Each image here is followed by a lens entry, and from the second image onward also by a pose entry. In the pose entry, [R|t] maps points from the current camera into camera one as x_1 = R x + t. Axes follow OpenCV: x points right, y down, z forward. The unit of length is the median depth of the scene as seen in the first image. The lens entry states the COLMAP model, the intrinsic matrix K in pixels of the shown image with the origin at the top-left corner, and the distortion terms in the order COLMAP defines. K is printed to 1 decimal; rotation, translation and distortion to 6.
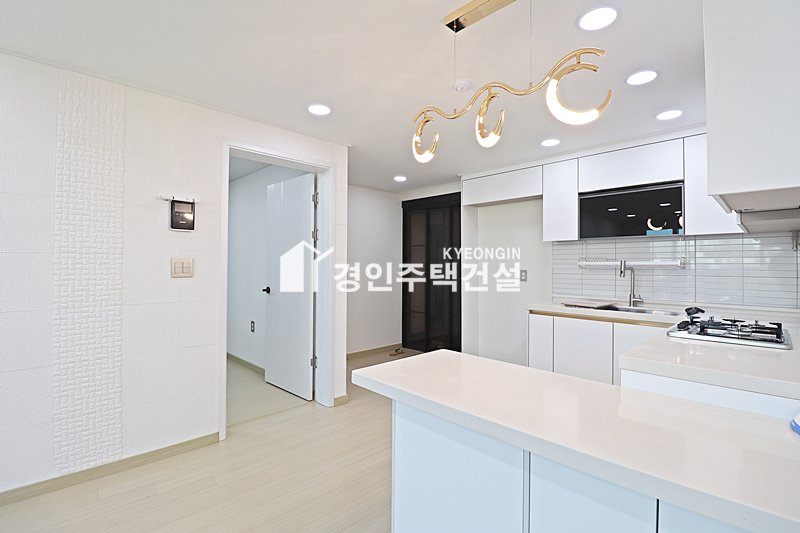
lens RADIAL K [[372.0, 0, 403.0], [0, 372.0, 262.8], [0, 0, 1]] dist [-0.004409, -0.011529]
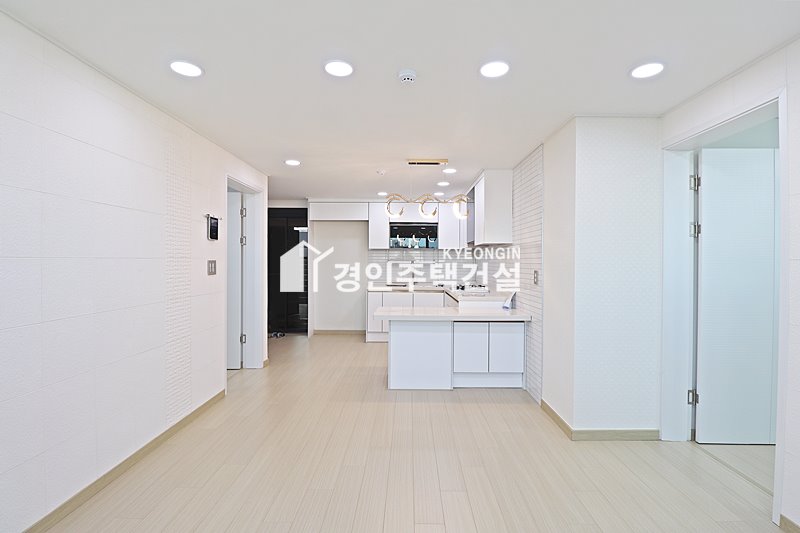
lens RADIAL K [[372.0, 0, 402.5], [0, 372.0, 263.0], [0, 0, 1]] dist [-0.004409, -0.011529]
pose [[0.707402, -0.003645, 0.706802, -0.758406], [-0.006844, 0.999904, 0.012006, -0.016575], [-0.706778, -0.013331, 0.707310, -0.308891]]
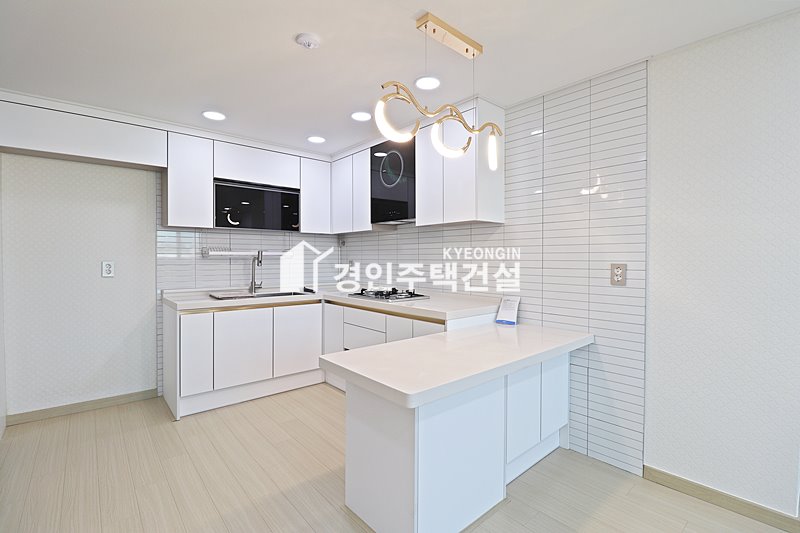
lens RADIAL K [[372.0, 0, 401.2], [0, 372.0, 263.1], [0, 0, 1]] dist [-0.004409, -0.011529]
pose [[0.060932, -0.017346, 0.997991, -0.444497], [-0.009752, 0.999791, 0.017973, 0.005372], [-0.998094, -0.010827, 0.060750, 0.484728]]
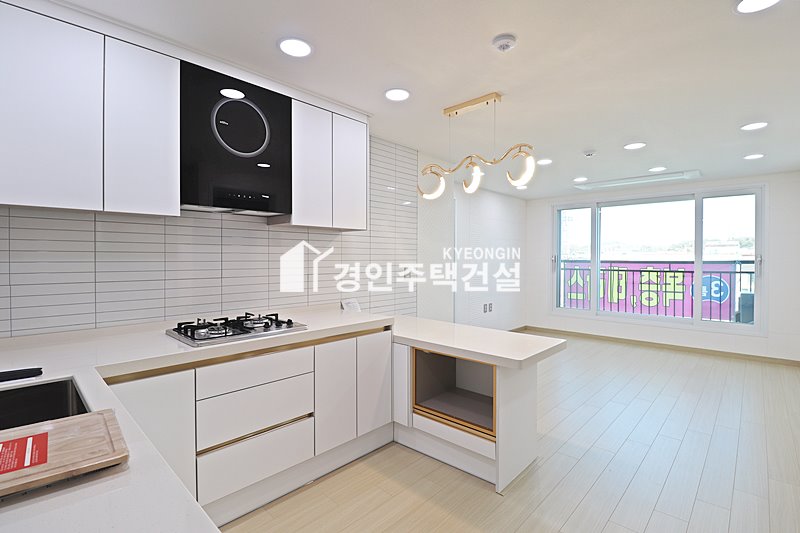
lens RADIAL K [[372.0, 0, 402.6], [0, 372.0, 260.6], [0, 0, 1]] dist [-0.004409, -0.011529]
pose [[-0.999145, -0.005867, -0.040934, 0.271779], [-0.005814, 0.999982, -0.001421, -0.002590], [0.040942, -0.001181, -0.999161, 1.185350]]
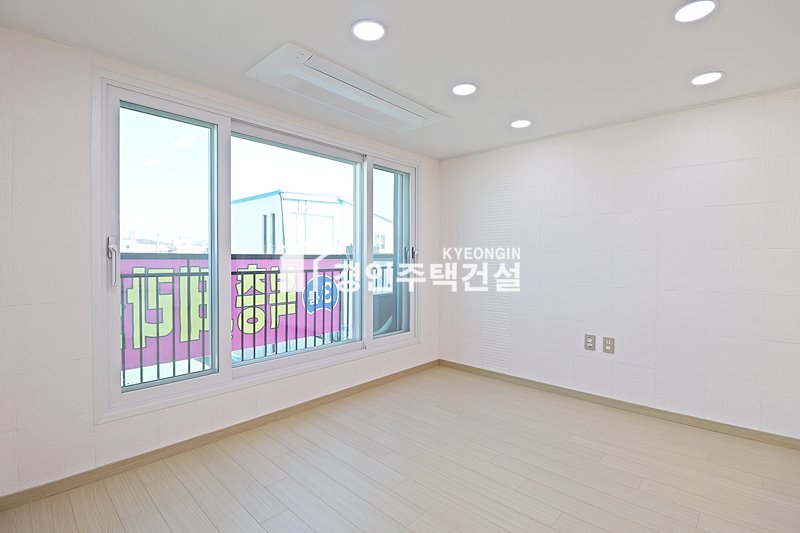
lens RADIAL K [[372.0, 0, 404.1], [0, 372.0, 265.3], [0, 0, 1]] dist [-0.004409, -0.011529]
pose [[0.039724, 0.016919, -0.999067, 0.060835], [0.004300, 0.999844, 0.017103, 0.002270], [0.999201, -0.004976, 0.039645, -0.203797]]
